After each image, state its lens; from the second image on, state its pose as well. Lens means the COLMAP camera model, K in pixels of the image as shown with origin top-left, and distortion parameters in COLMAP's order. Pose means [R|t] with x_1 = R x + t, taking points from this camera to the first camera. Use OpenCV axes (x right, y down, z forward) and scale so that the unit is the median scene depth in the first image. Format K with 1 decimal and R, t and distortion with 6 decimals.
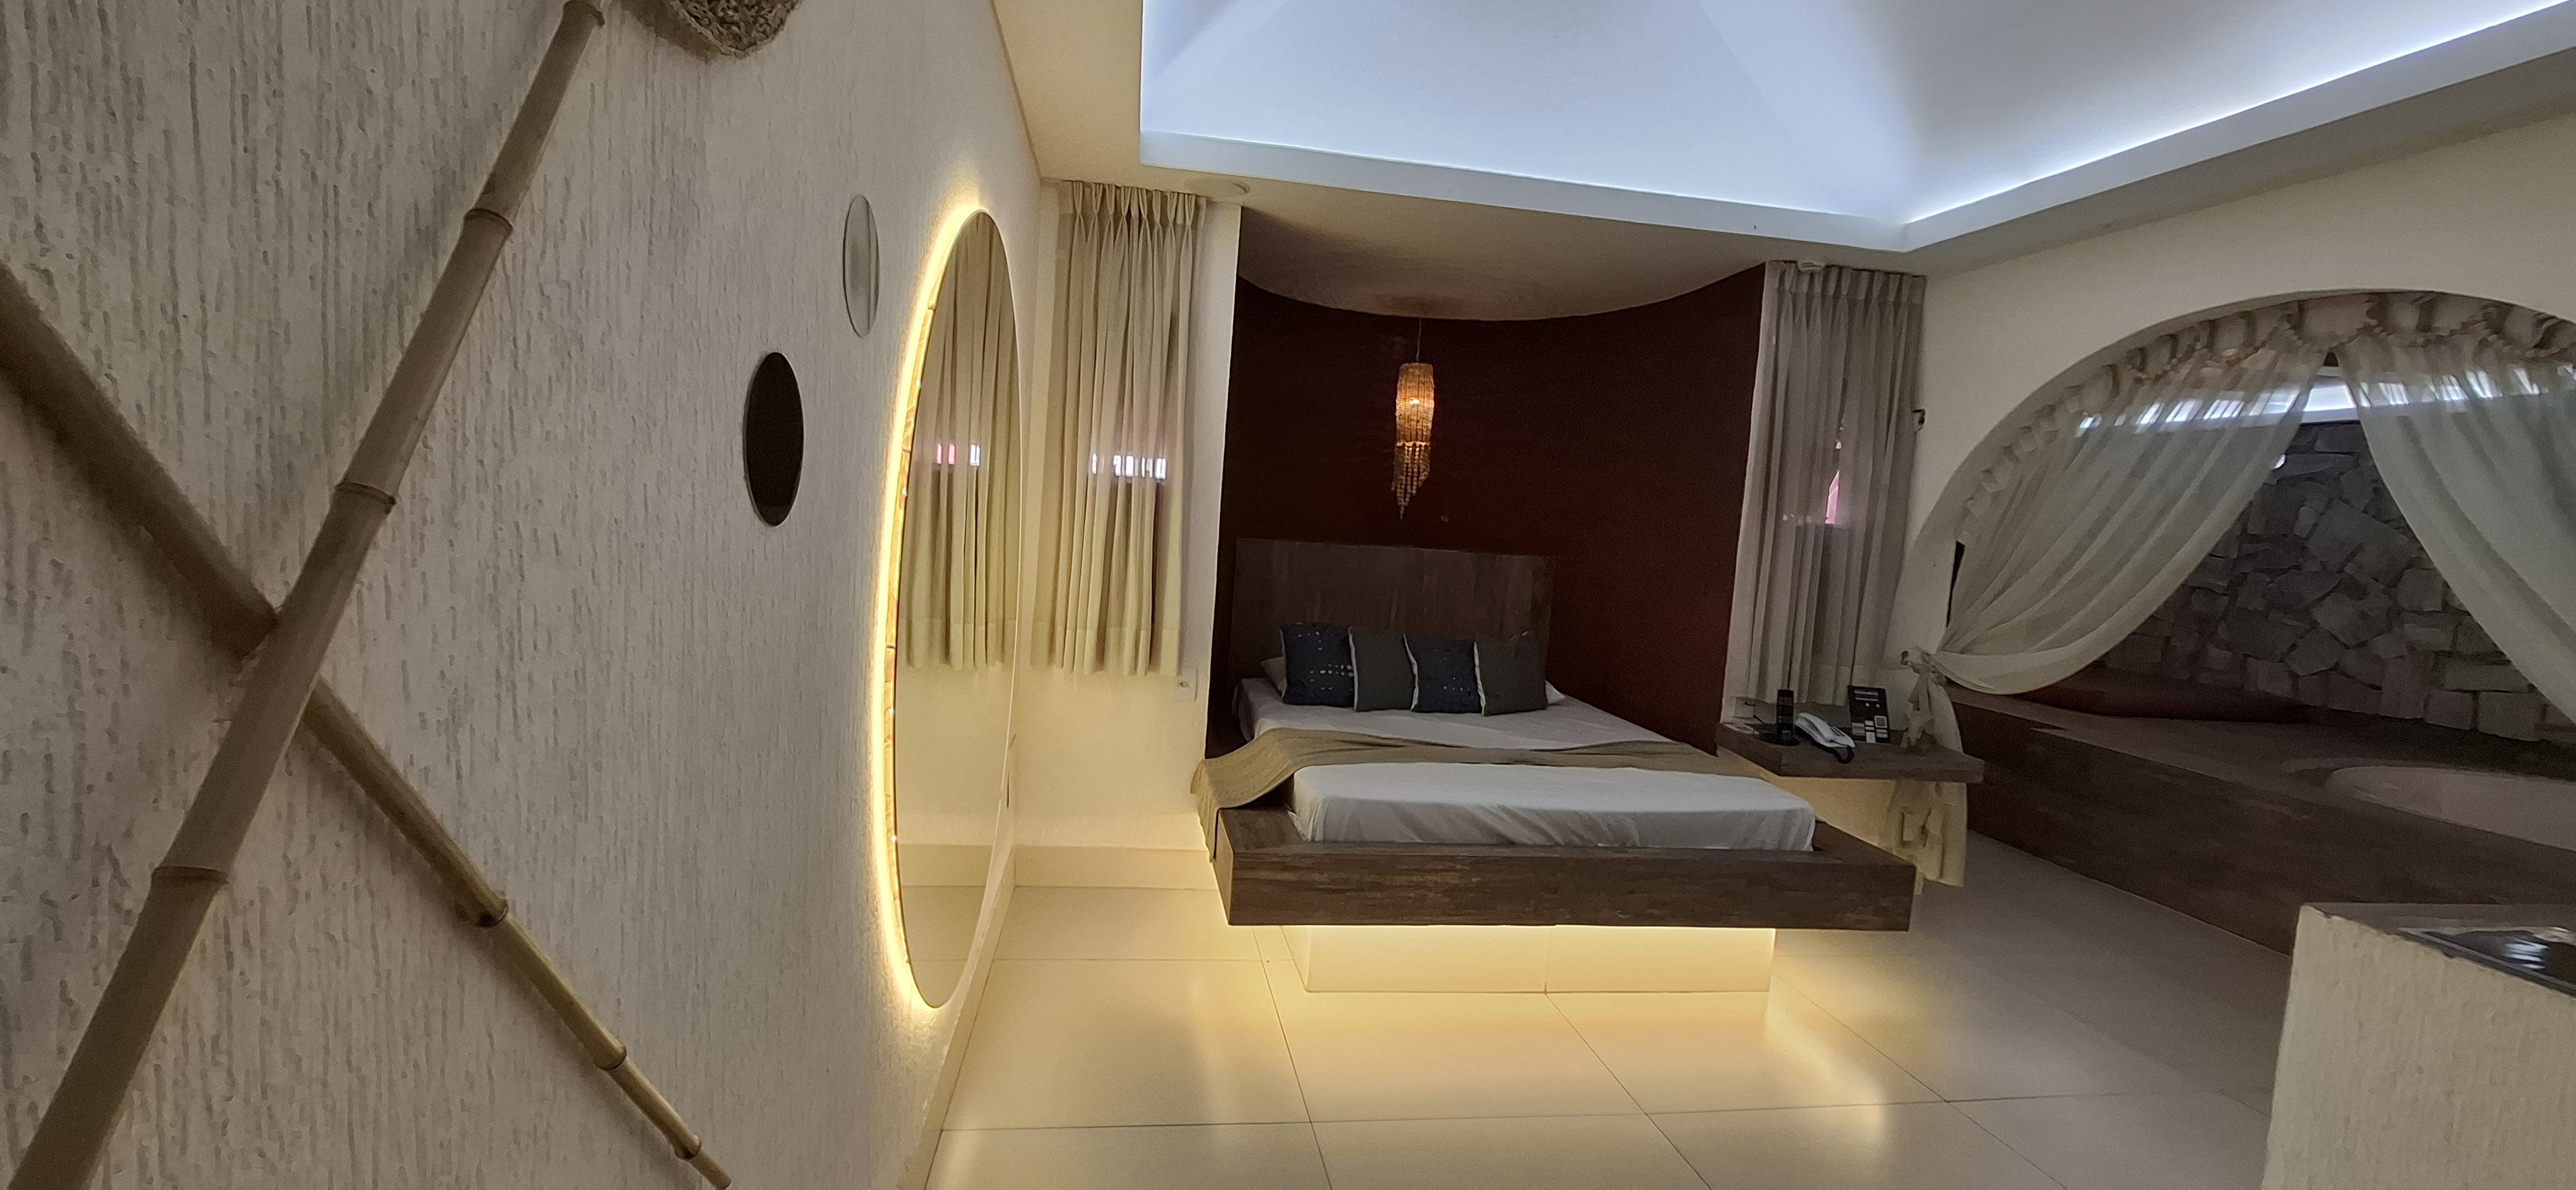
lens RADIAL K [[1033.3, 0, 1297.3], [0, 1033.3, 585.8], [0, 0, 1]] dist [0.003173, -0.000328]
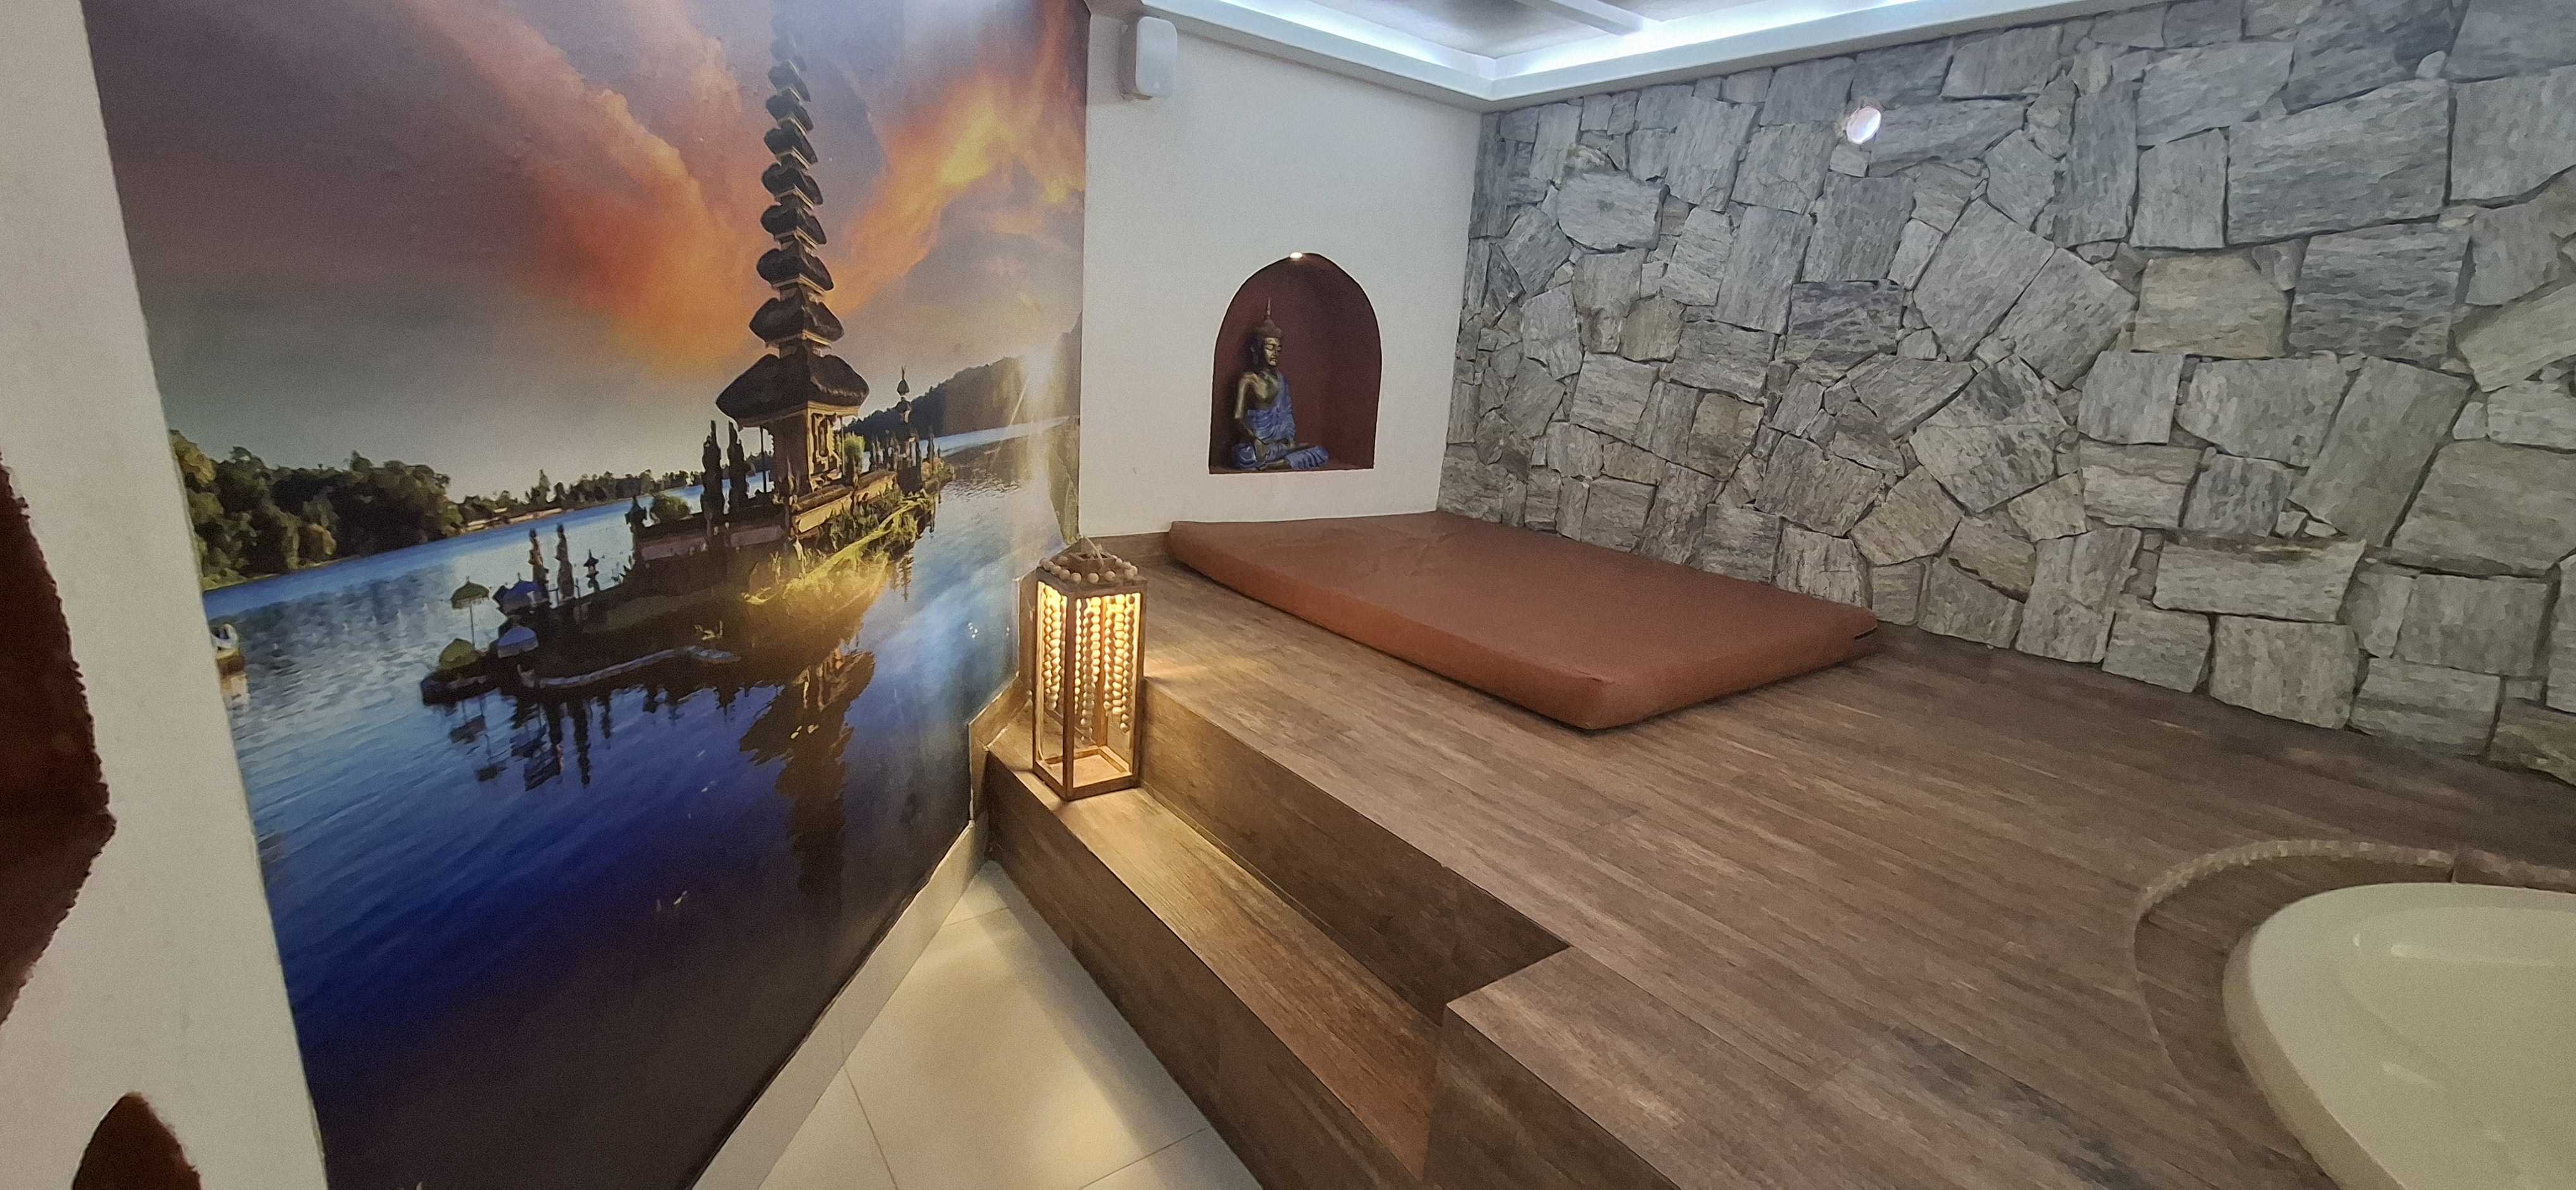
lens RADIAL K [[1033.3, 0, 1289.1], [0, 1033.3, 592.8], [0, 0, 1]] dist [0.003173, -0.000328]
pose [[0.894463, -0.119536, 0.430868, 0.754144], [0.025760, 0.975780, 0.217234, -0.029342], [-0.446400, -0.183209, 0.875878, 1.060253]]
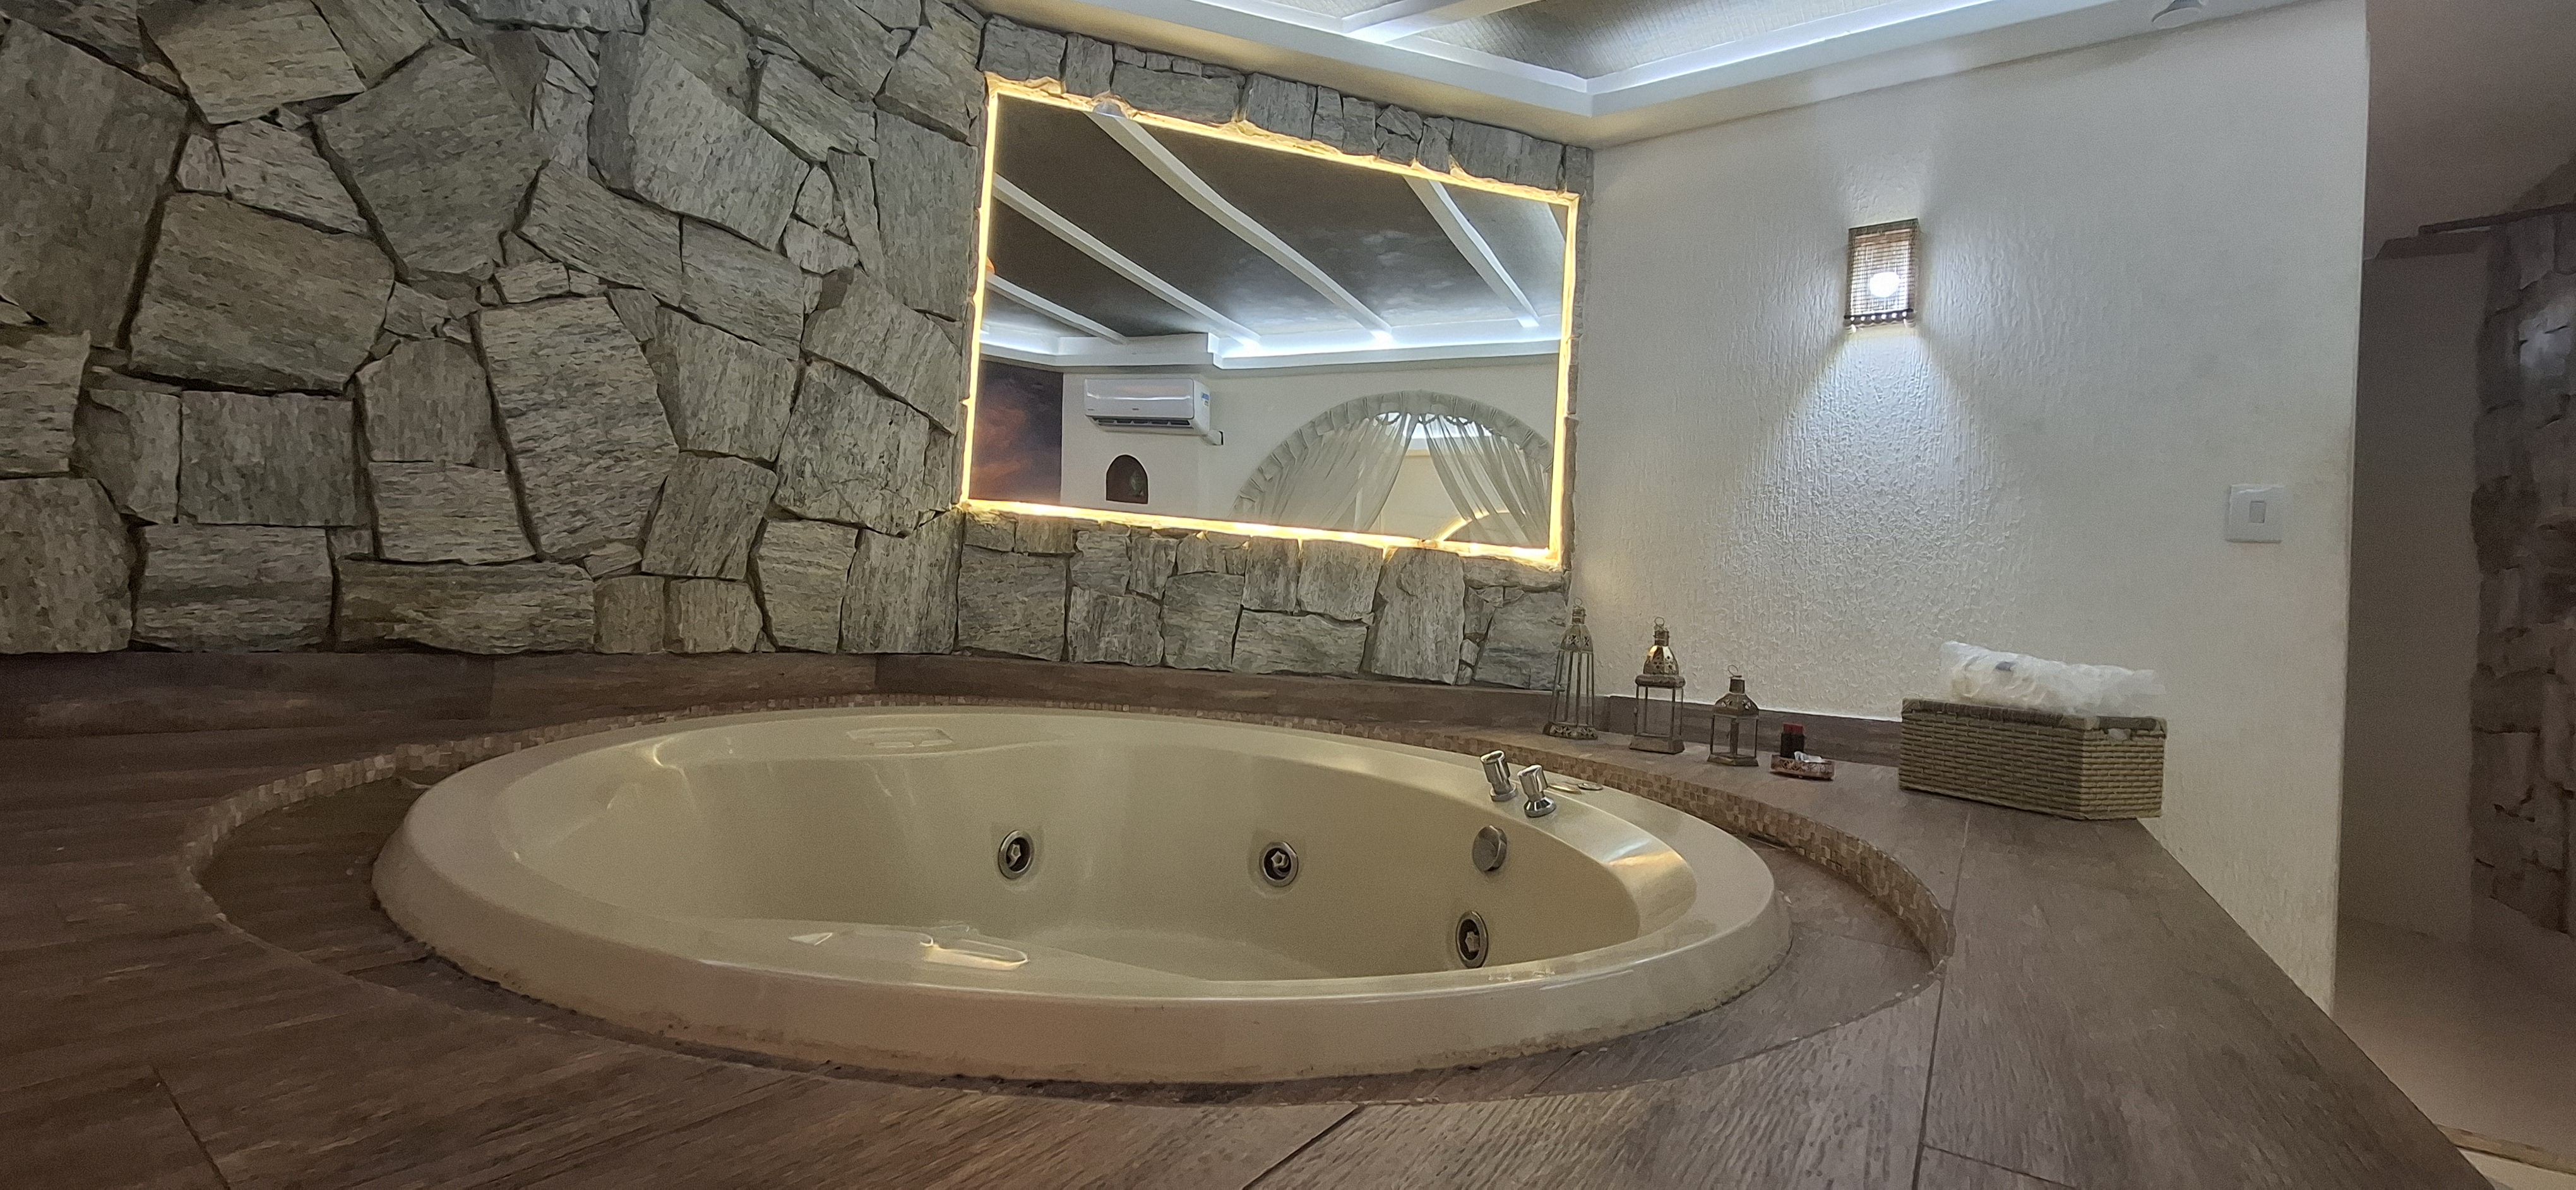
lens RADIAL K [[1033.3, 0, 1286.0], [0, 1033.3, 589.7], [0, 0, 1]] dist [0.003173, -0.000328]
pose [[-0.706335, -0.094074, 0.701599, 1.005588], [-0.062189, 0.995544, 0.070879, 0.123210], [-0.705141, 0.006433, -0.709038, 1.272476]]
